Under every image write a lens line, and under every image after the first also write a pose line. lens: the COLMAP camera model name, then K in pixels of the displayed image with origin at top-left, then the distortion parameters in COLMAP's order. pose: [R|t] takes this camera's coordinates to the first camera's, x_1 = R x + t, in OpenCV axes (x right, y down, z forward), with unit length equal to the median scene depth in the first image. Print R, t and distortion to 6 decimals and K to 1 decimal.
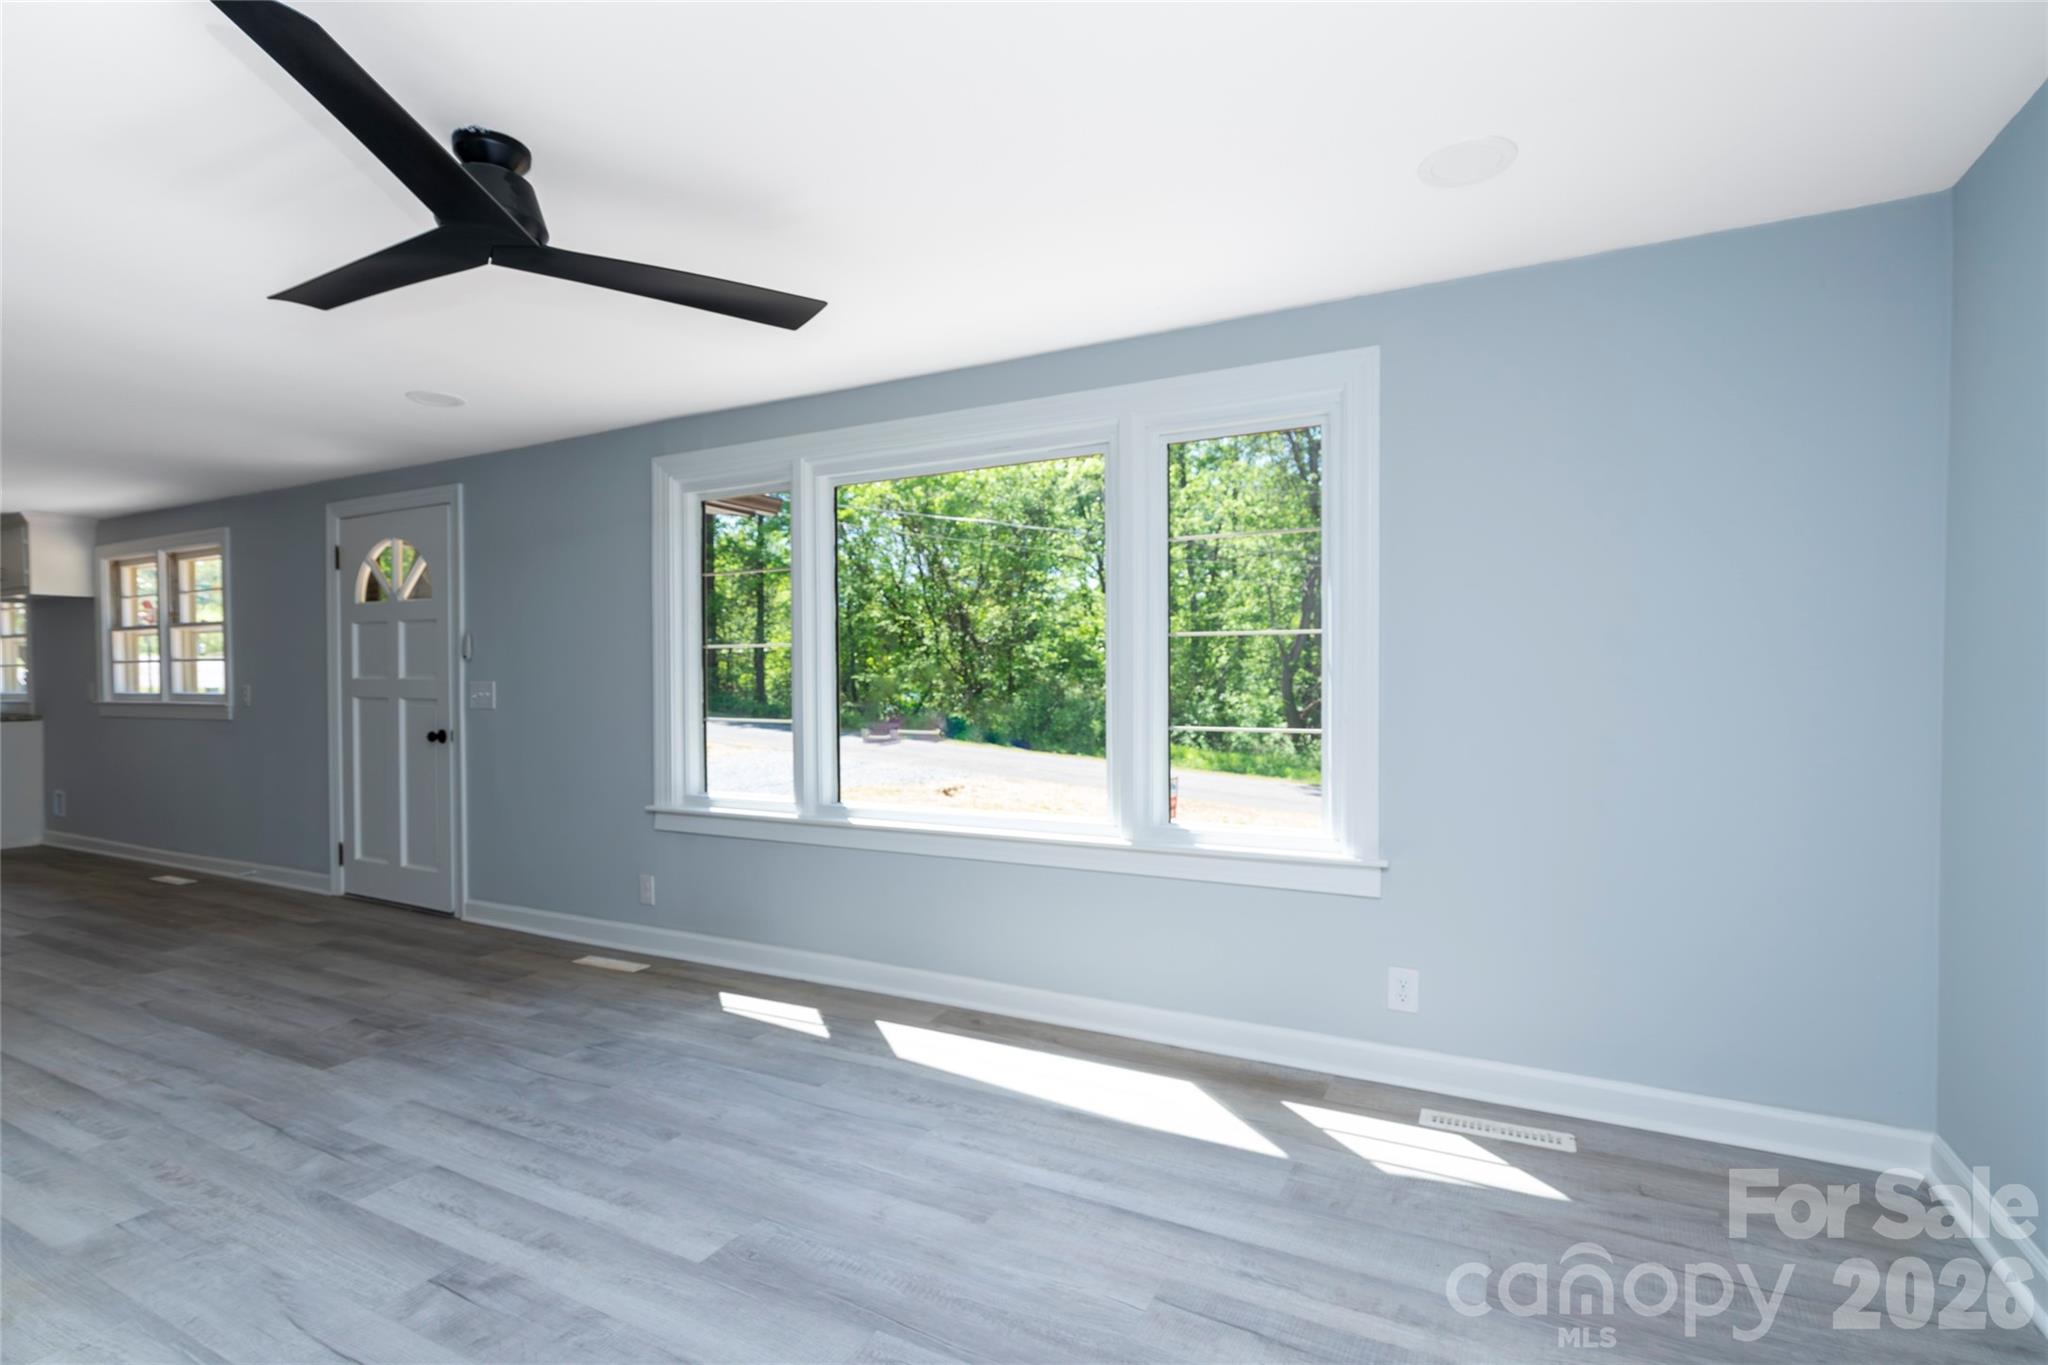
lens RADIAL K [[932.4, 0, 1028.5], [0, 932.4, 675.1], [0, 0, 1]] dist [-0.010711, 0.004137]
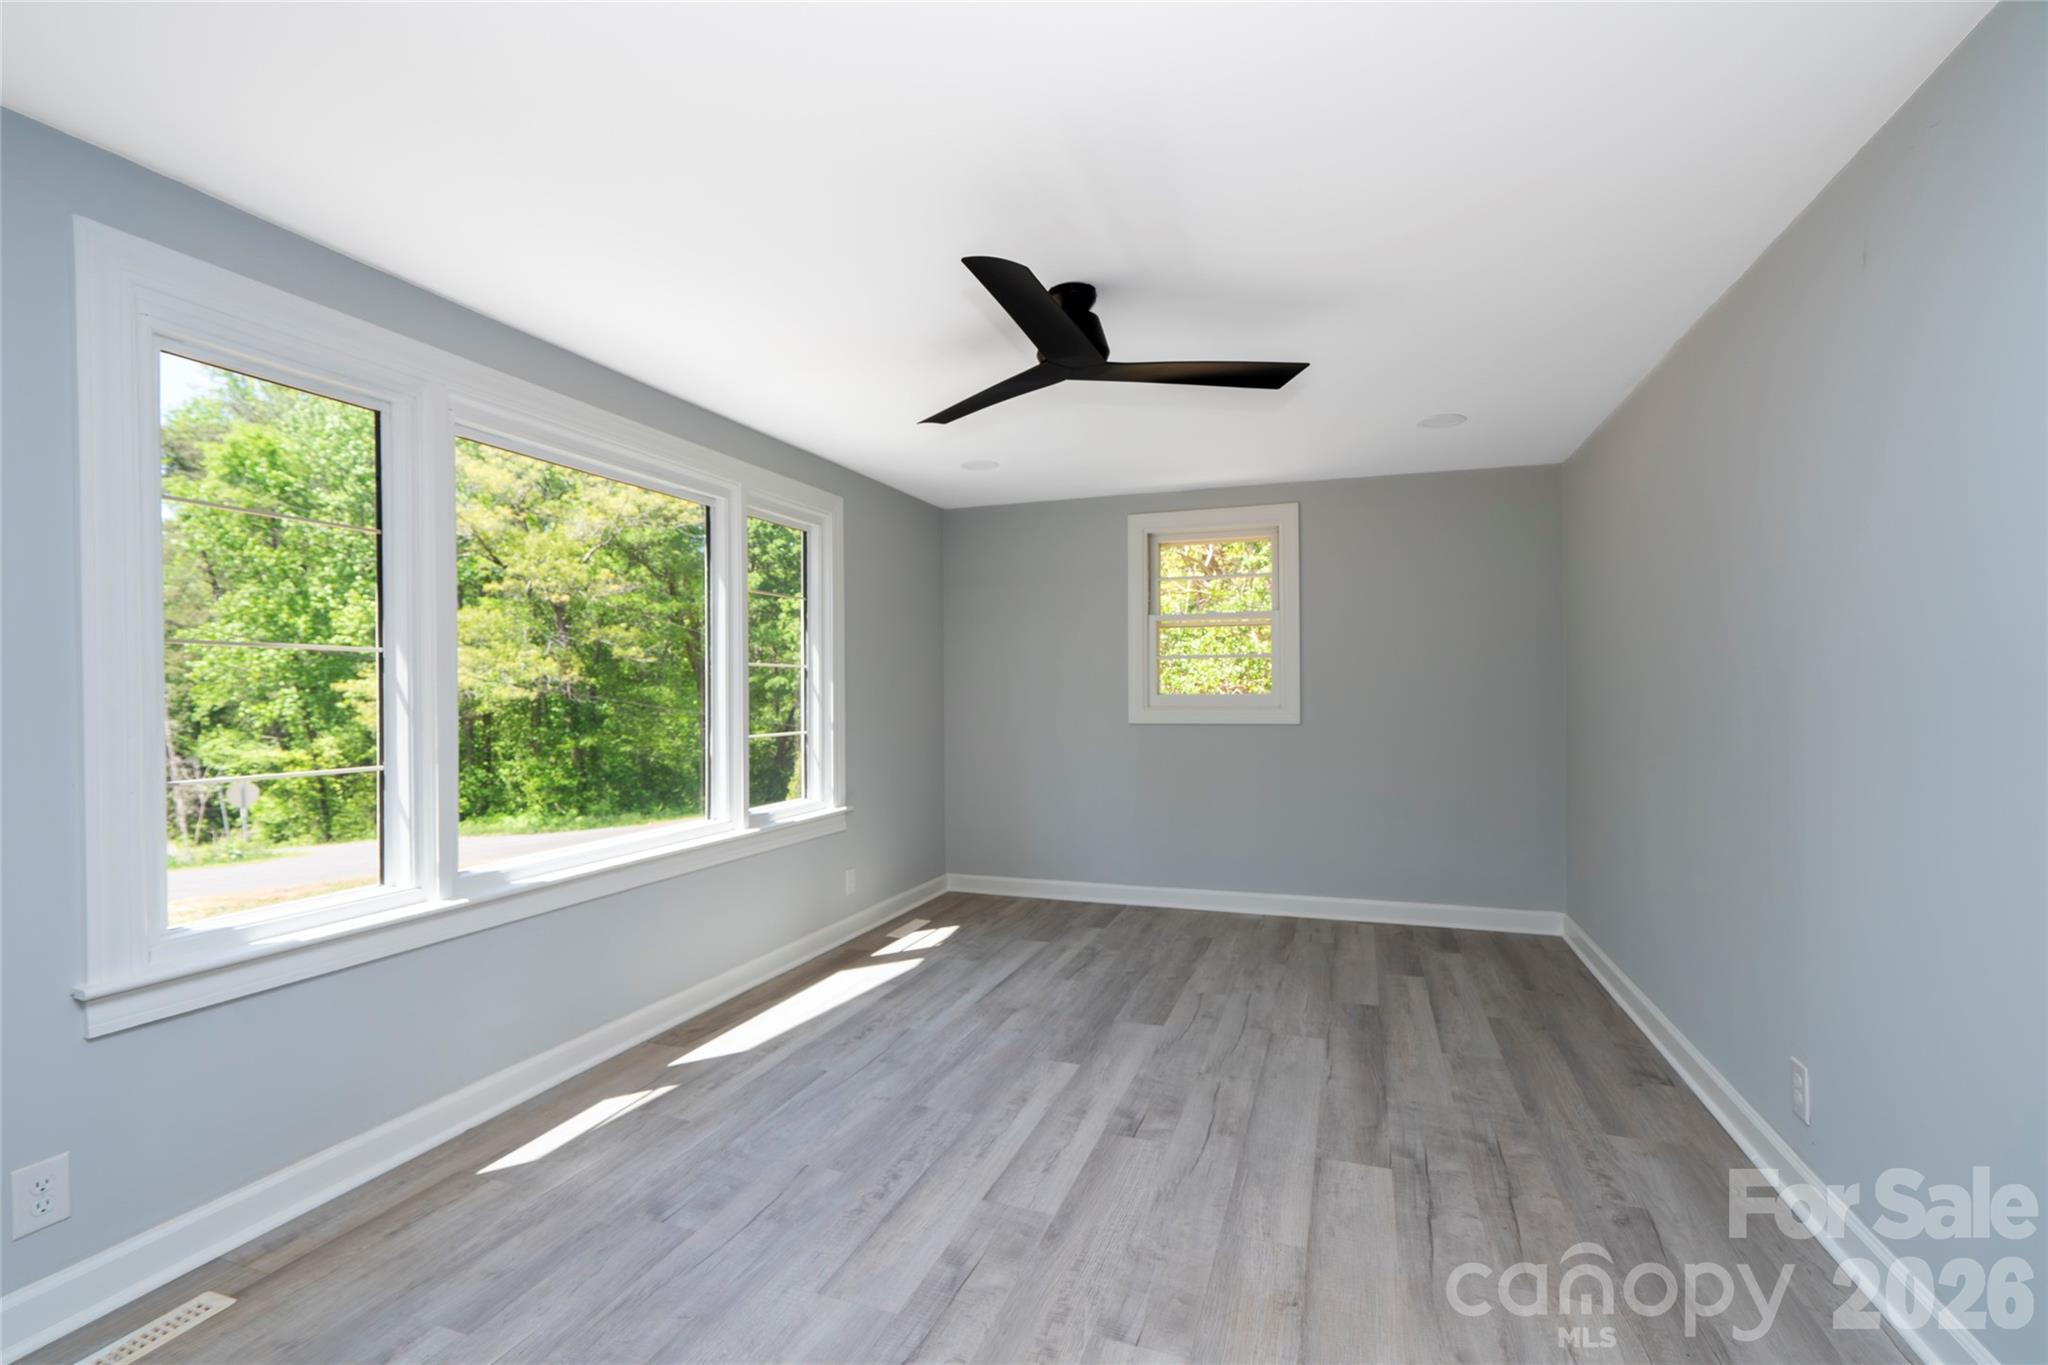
lens RADIAL K [[932.4, 0, 1045.7], [0, 932.4, 689.1], [0, 0, 1]] dist [-0.010711, 0.004137]
pose [[-0.132953, 0.004301, 0.991113, -1.493311], [0.003052, 0.999988, -0.003930, -0.006161], [-0.991118, 0.002503, -0.132964, 0.978391]]
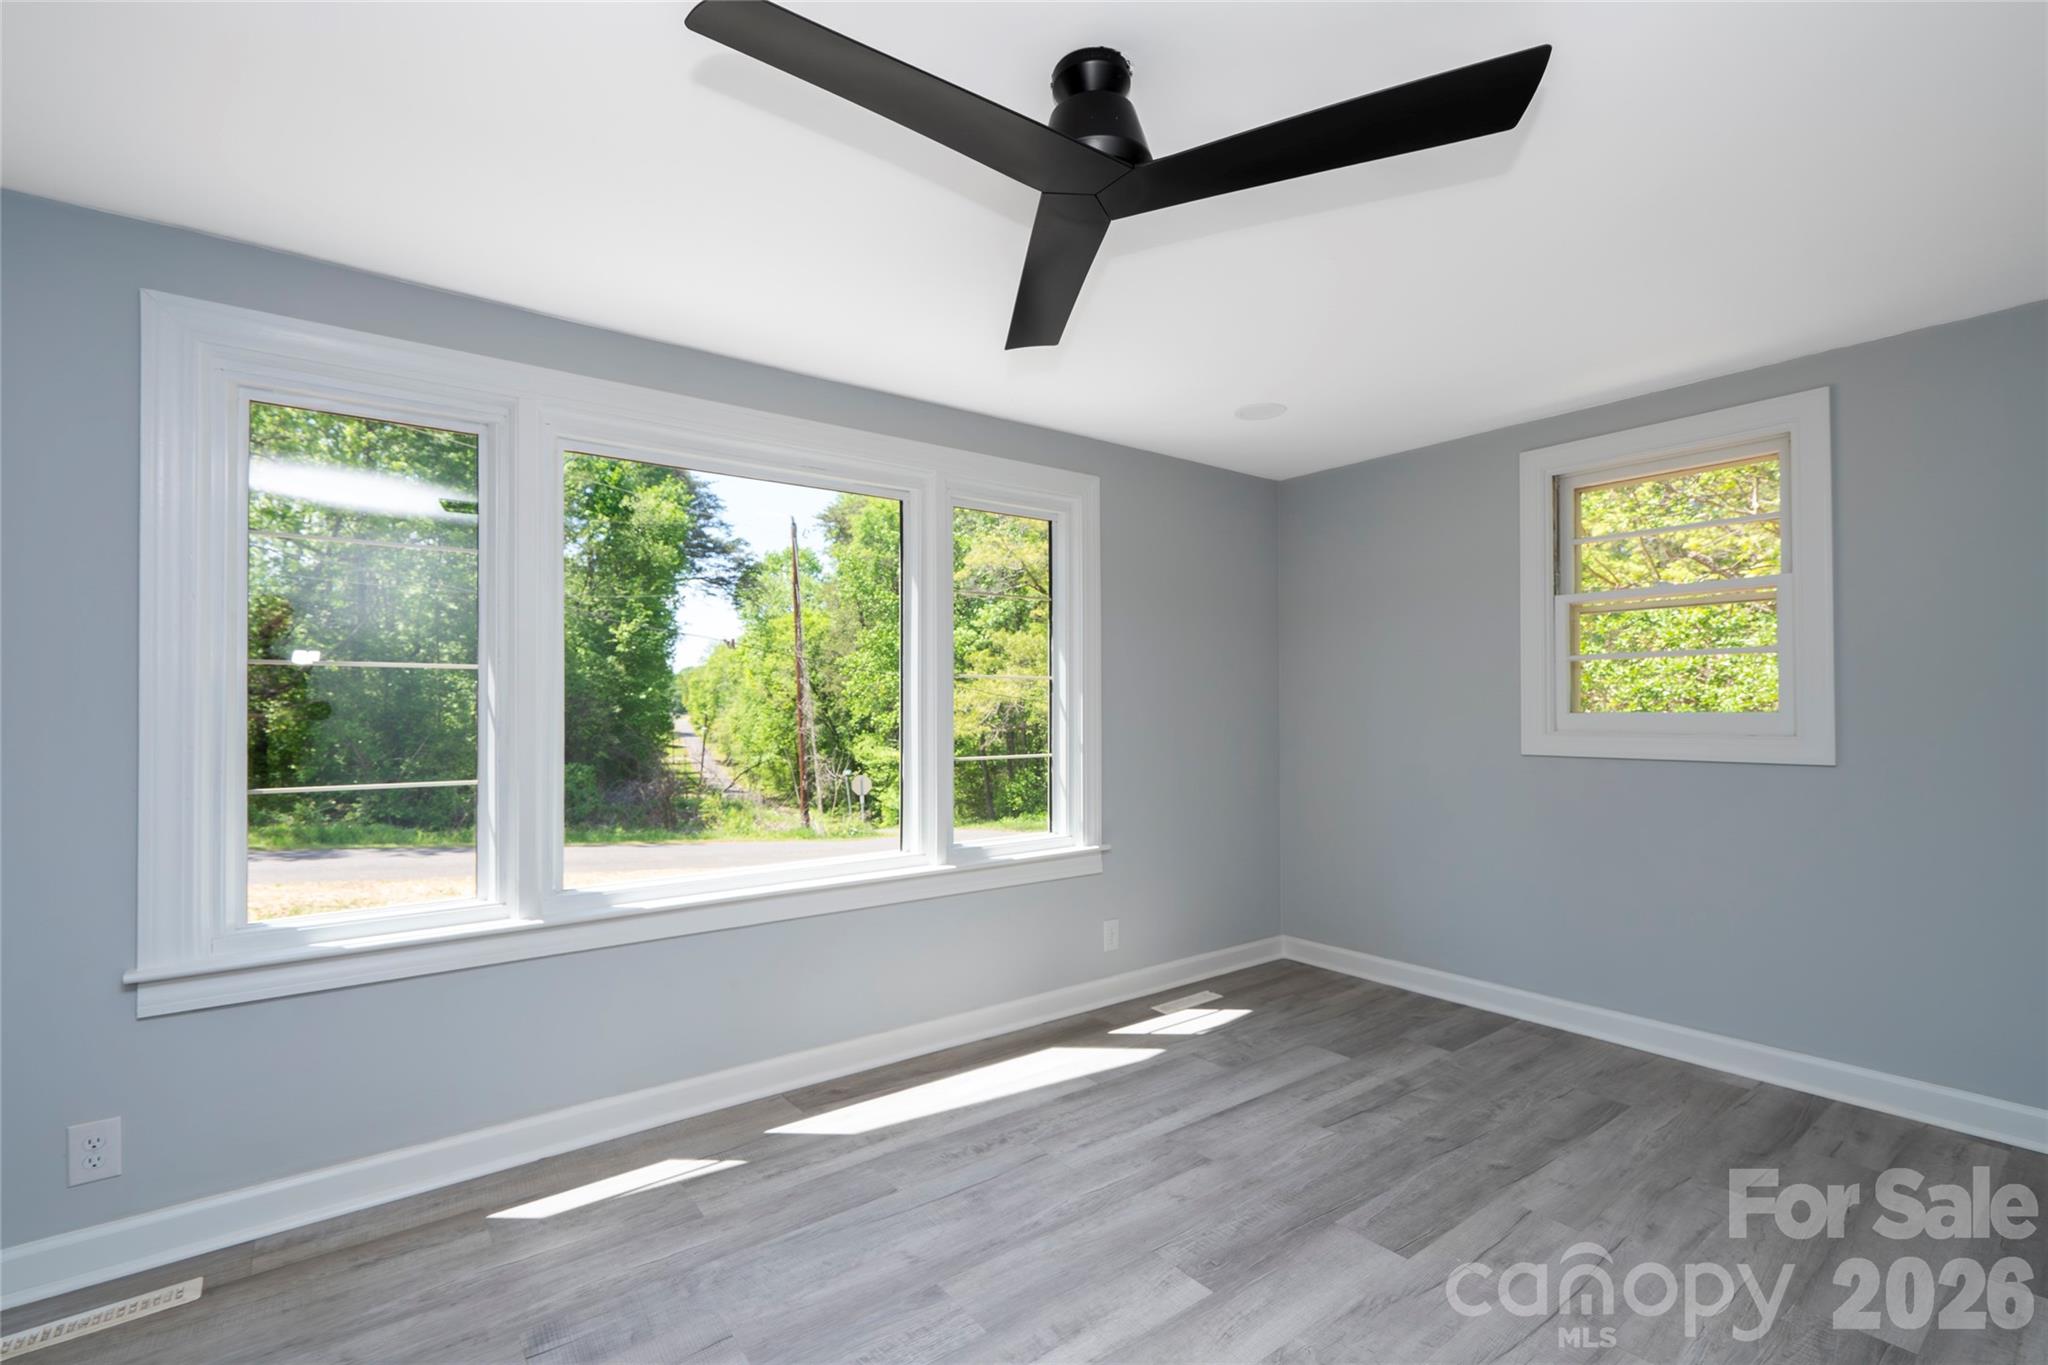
lens RADIAL K [[932.4, 0, 1020.0], [0, 932.4, 689.2], [0, 0, 1]] dist [-0.010711, 0.004137]
pose [[0.441556, 0.016683, 0.897078, -1.057898], [0.000998, 0.999817, -0.019085, -0.010066], [-0.897233, 0.009322, 0.441459, 0.561214]]
